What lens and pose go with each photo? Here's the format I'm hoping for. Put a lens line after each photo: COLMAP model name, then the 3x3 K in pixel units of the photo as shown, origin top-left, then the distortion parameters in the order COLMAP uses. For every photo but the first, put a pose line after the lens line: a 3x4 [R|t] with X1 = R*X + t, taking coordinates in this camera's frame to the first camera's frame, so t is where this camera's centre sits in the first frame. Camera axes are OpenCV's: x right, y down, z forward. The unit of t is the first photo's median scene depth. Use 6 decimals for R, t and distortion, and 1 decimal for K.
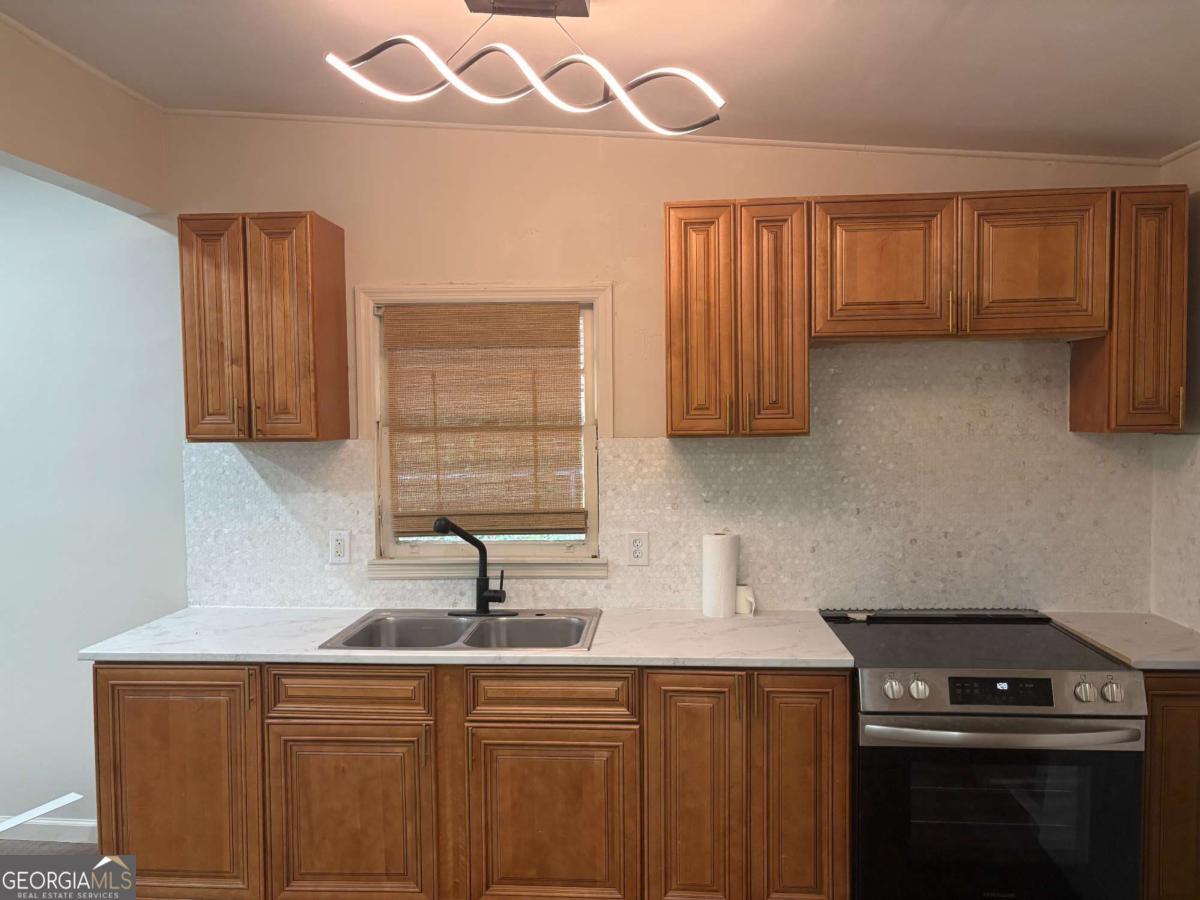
lens RADIAL K [[902.9, 0, 598.5], [0, 902.9, 449.2], [0, 0, 1]] dist [-0.004176, -0.011702]
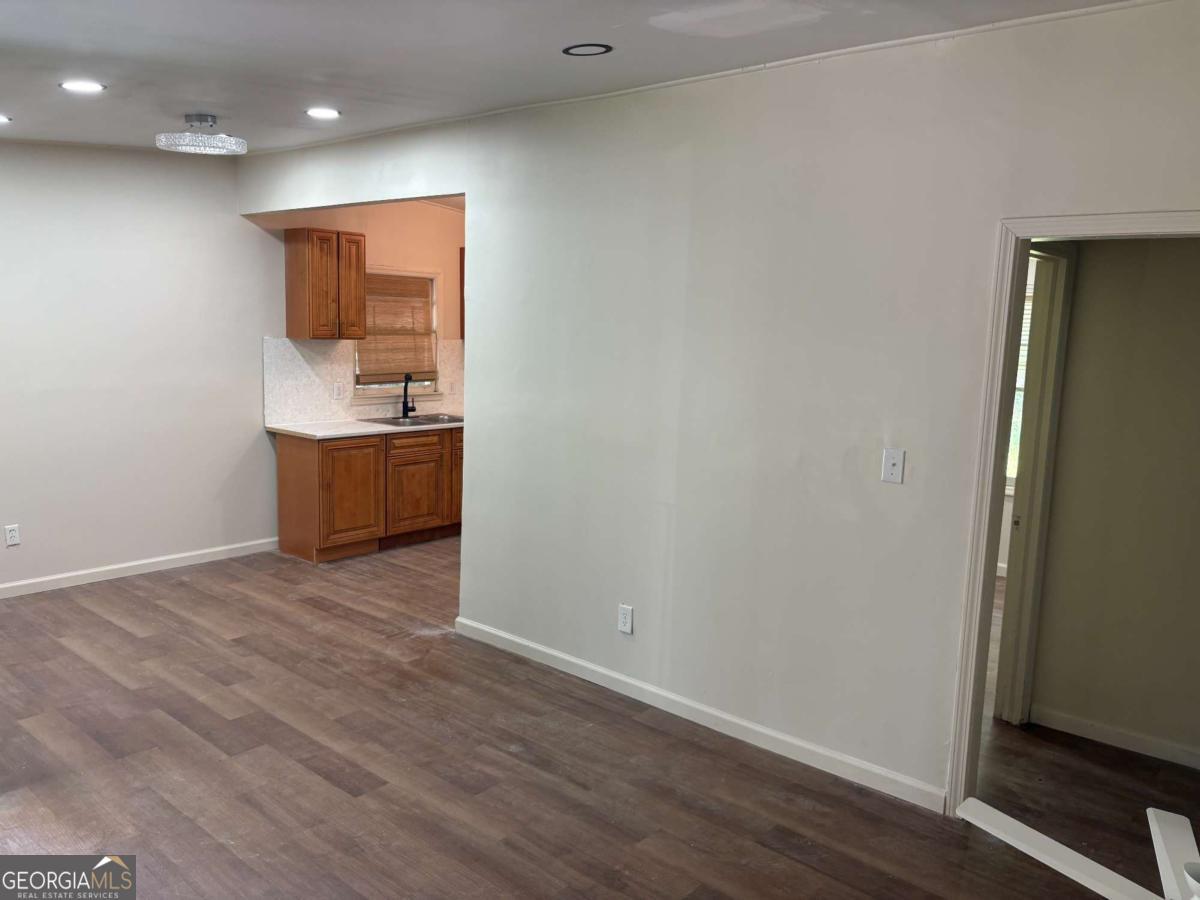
lens RADIAL K [[902.9, 0, 600.6], [0, 902.9, 450.1], [0, 0, 1]] dist [-0.004176, -0.011702]
pose [[0.631039, -0.083440, 0.771251, -1.524123], [-0.009691, 0.993273, 0.115389, -0.000831], [-0.775691, -0.080289, 0.625985, -0.767214]]
